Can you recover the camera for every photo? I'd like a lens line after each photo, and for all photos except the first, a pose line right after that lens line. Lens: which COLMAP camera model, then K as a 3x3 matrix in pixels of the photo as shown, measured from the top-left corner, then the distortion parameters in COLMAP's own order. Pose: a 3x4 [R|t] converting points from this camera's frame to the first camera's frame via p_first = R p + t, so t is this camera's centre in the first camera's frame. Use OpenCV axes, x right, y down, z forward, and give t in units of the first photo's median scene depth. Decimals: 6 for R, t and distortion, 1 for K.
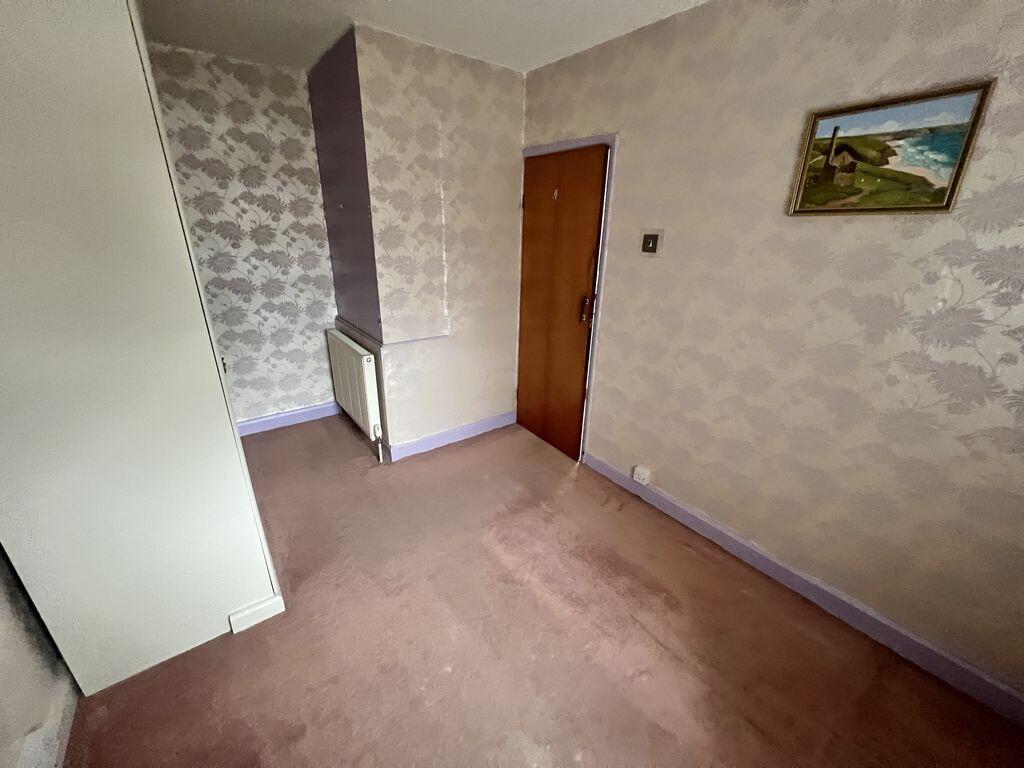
lens RADIAL K [[407.5, 0, 509.3], [0, 407.5, 379.3], [0, 0, 1]] dist [-0.001543, -0.000116]
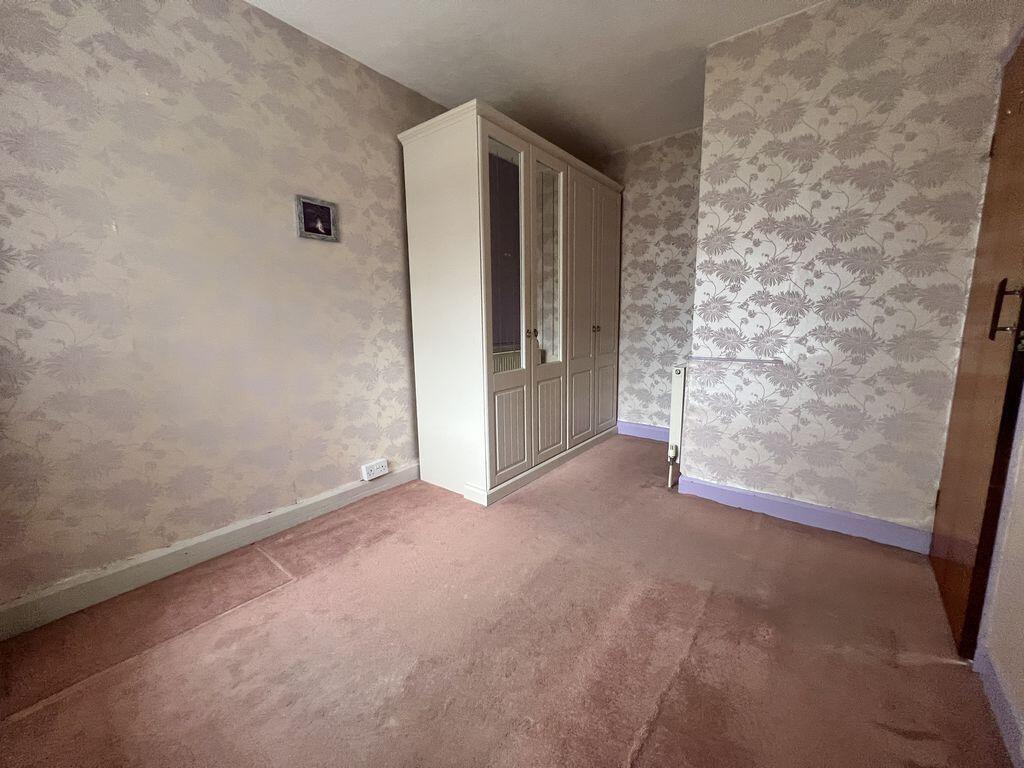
lens RADIAL K [[407.5, 0, 509.3], [0, 407.5, 379.3], [0, 0, 1]] dist [-0.001543, -0.000116]
pose [[0.252695, 0.120163, -0.960055, 0.505260], [-0.327498, 0.944310, 0.031992, 0.072034], [0.910434, 0.306332, 0.277976, 0.396144]]
